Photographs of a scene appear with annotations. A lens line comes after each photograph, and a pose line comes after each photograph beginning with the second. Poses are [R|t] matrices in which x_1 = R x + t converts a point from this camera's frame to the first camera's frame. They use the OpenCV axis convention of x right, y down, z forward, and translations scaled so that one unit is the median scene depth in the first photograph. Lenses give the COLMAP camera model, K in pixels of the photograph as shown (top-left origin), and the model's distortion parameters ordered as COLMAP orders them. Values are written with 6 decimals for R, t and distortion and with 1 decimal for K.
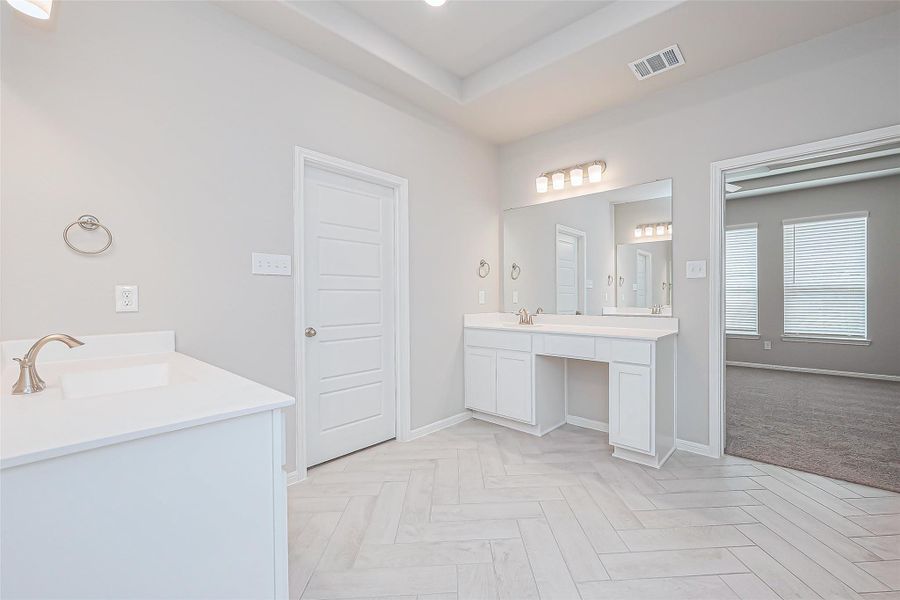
lens RADIAL K [[356.7, 0, 466.4], [0, 356.7, 300.9], [0, 0, 1]] dist [-0.000157, 0.000161]
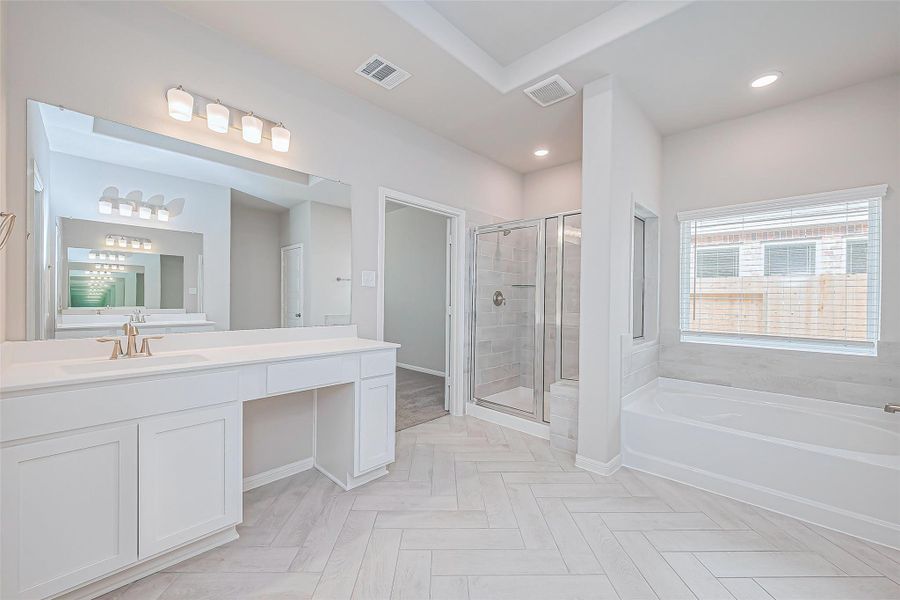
lens RADIAL K [[356.7, 0, 449.8], [0, 356.7, 300.4], [0, 0, 1]] dist [-0.000157, 0.000161]
pose [[0.051510, 0.000435, 0.998672, -0.426652], [0.004709, 0.999989, -0.000679, -0.019081], [-0.998661, 0.004738, 0.051507, 0.702504]]
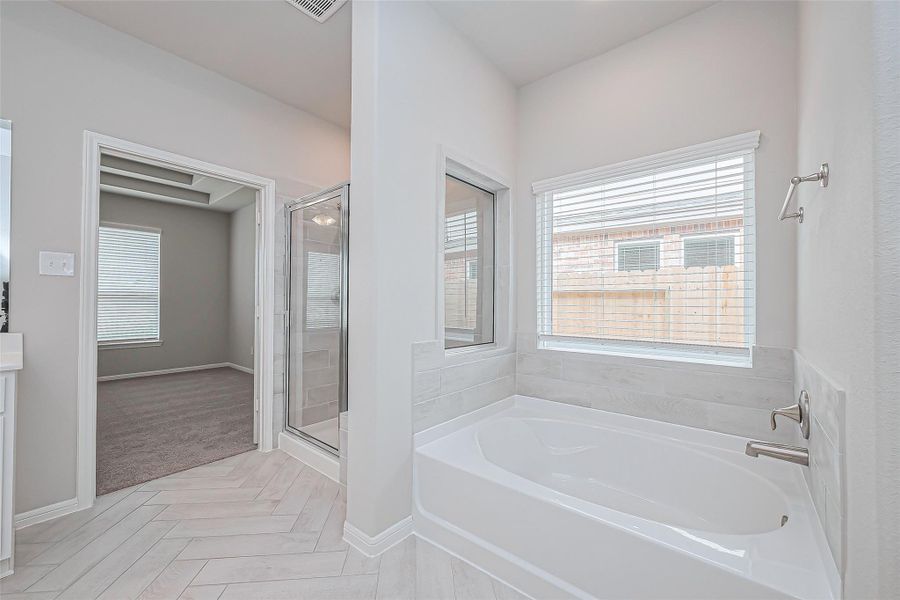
lens RADIAL K [[356.7, 0, 449.9], [0, 356.7, 300.4], [0, 0, 1]] dist [-0.000157, 0.000161]
pose [[-0.022082, 0.010307, 0.999703, -0.102439], [0.012124, 0.999876, -0.010041, 0.003841], [-0.999683, 0.011899, -0.022204, 0.221457]]
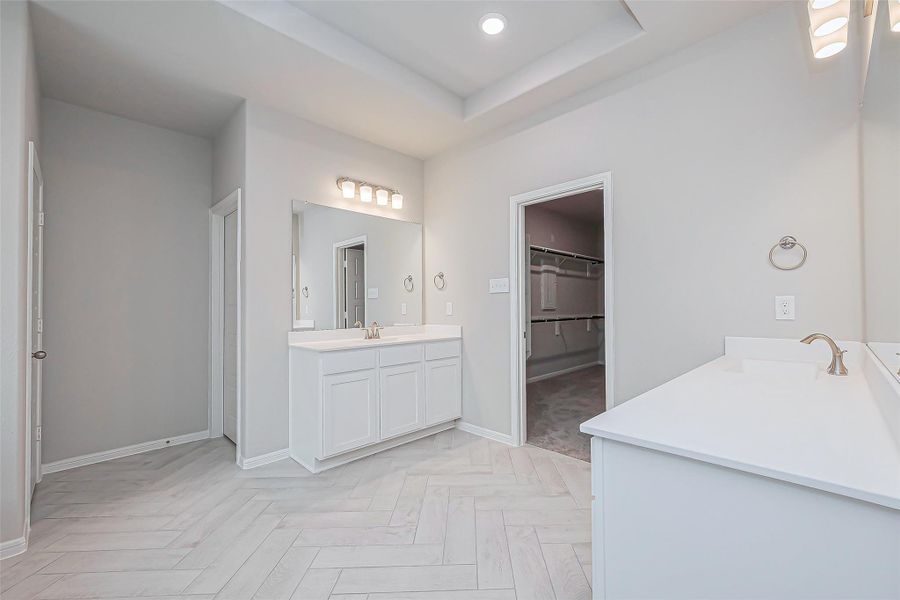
lens RADIAL K [[384.2, 0, 471.8], [0, 384.2, 306.8], [0, 0, 1]] dist [0.002098, -0.000480]
pose [[-0.050842, 0.003346, -0.998701, 0.831571], [-0.008194, 0.999959, 0.003767, -0.020132], [0.998673, 0.008375, -0.050813, 0.784837]]
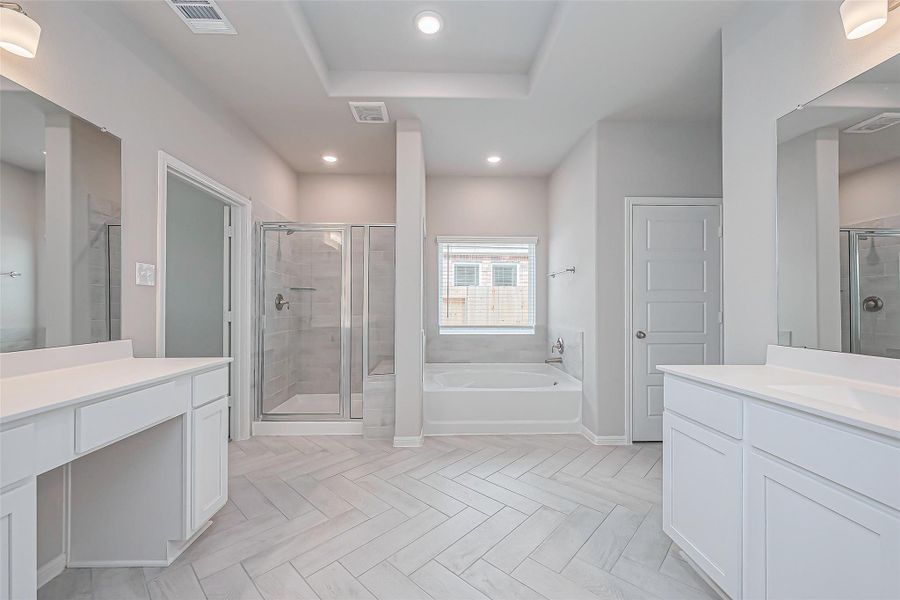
lens RADIAL K [[356.7, 0, 449.2], [0, 356.7, 303.9], [0, 0, 1]] dist [-0.000157, 0.000161]
pose [[-0.677989, 0.004253, 0.735060, -0.379414], [0.011731, 0.999919, 0.005035, -0.019800], [-0.734979, 0.012037, -0.677983, 1.042644]]
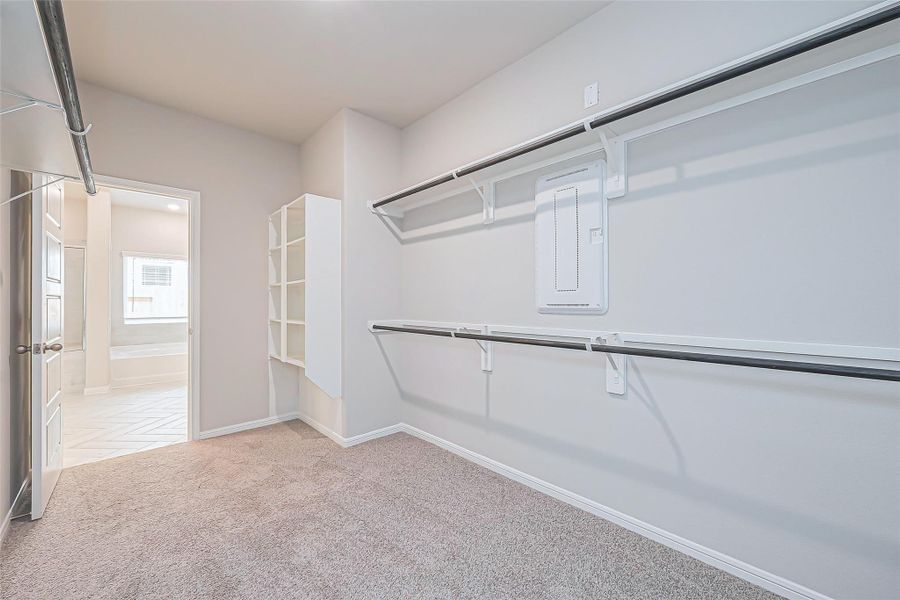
lens RADIAL K [[356.7, 0, 448.5], [0, 356.7, 298.2], [0, 0, 1]] dist [-0.000157, 0.000161]
pose [[-0.994029, 0.005614, 0.108970, -1.375035], [0.005863, 0.999981, 0.001962, -0.025446], [-0.108957, 0.002589, -0.994043, 1.938252]]
